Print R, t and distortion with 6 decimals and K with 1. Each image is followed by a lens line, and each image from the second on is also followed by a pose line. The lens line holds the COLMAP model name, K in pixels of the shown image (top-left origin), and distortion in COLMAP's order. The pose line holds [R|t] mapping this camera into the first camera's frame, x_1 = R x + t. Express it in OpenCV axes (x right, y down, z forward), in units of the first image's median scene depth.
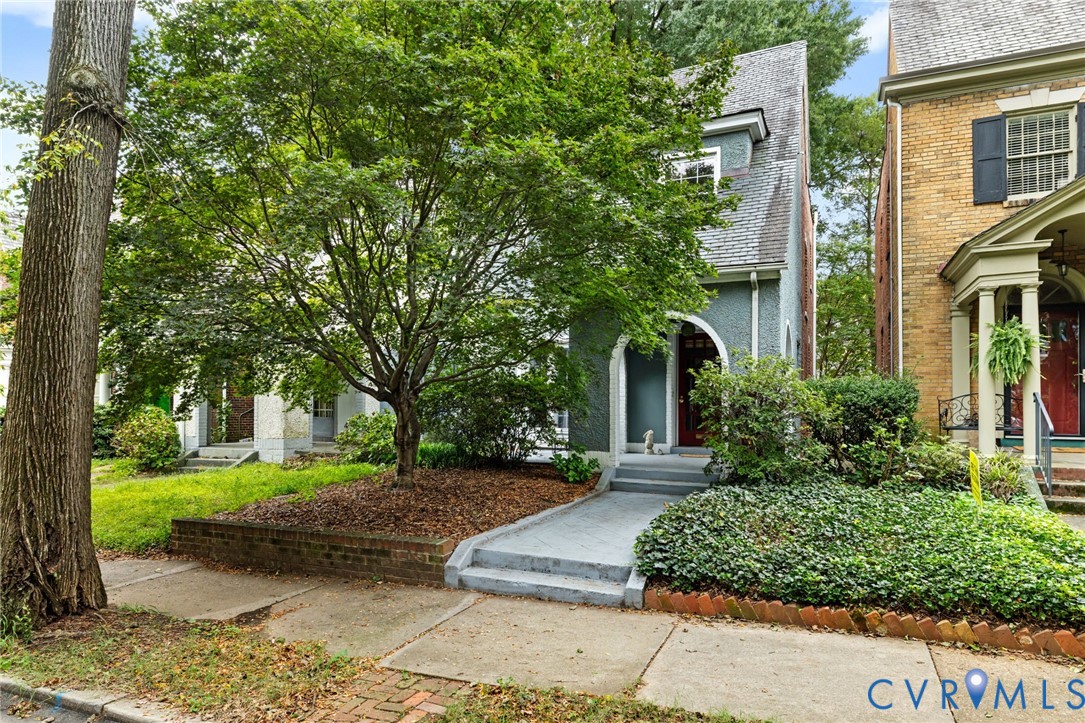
lens RADIAL K [[475.6, 0, 529.6], [0, 475.6, 356.3], [0, 0, 1]] dist [-0.000429, -0.000212]
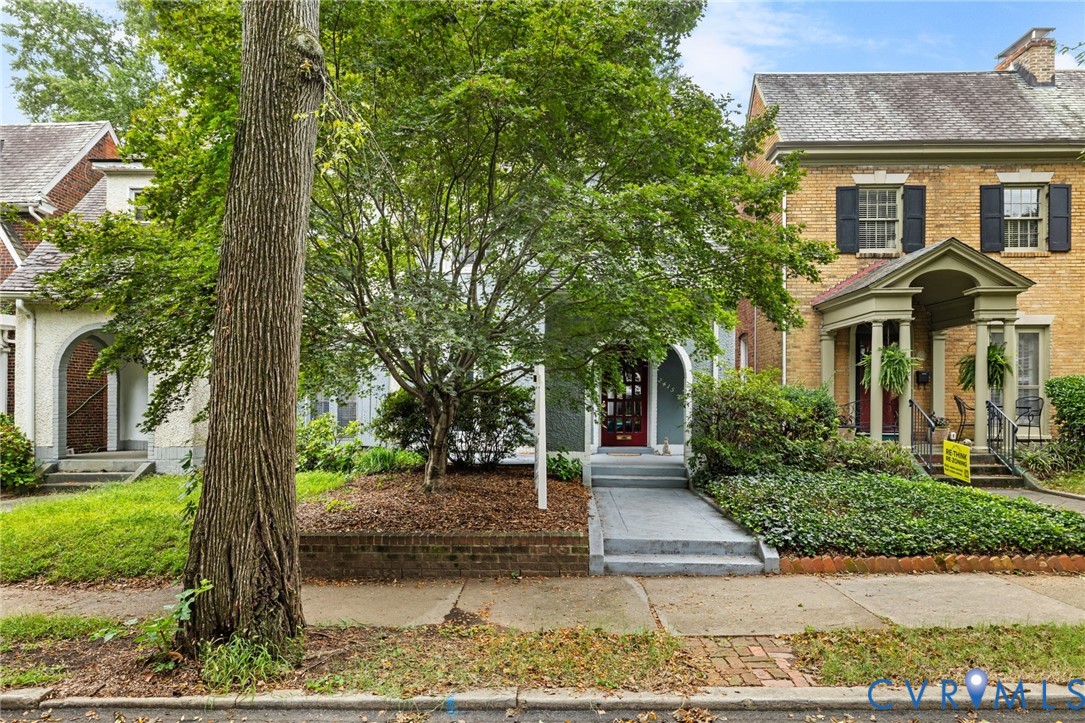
lens RADIAL K [[466.4, 0, 539.9], [0, 466.4, 364.0], [0, 0, 1]] dist [-0.000087, -0.000134]
pose [[0.961743, 0.028332, 0.272483, -0.640812], [-0.029663, 0.999560, 0.000763, 0.009873], [-0.272342, -0.008817, 0.962160, 0.018129]]
